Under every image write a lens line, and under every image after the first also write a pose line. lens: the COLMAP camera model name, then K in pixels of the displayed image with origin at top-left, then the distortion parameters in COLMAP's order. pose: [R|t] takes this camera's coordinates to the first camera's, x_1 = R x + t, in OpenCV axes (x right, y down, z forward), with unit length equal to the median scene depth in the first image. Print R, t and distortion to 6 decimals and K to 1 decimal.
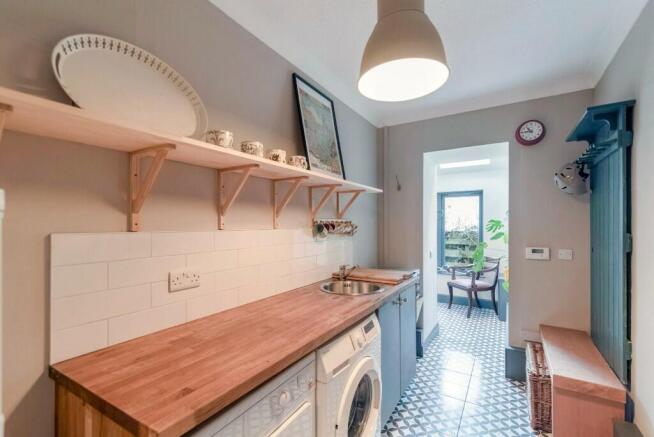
lens RADIAL K [[306.1, 0, 323.1], [0, 306.1, 226.3], [0, 0, 1]] dist [-0.002942, -0.000561]
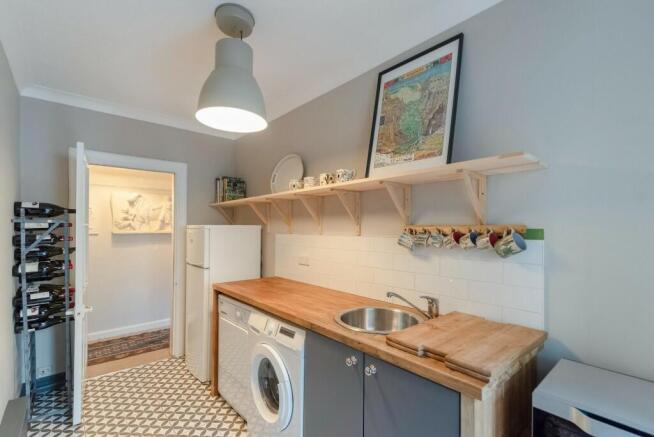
lens RADIAL K [[306.1, 0, 323.1], [0, 306.1, 226.3], [0, 0, 1]] dist [-0.002942, -0.000561]
pose [[-0.324901, -0.001241, -0.945747, 0.866758], [-0.003170, 0.999995, -0.000224, -0.023556], [0.945743, 0.002925, -0.324903, 1.150955]]
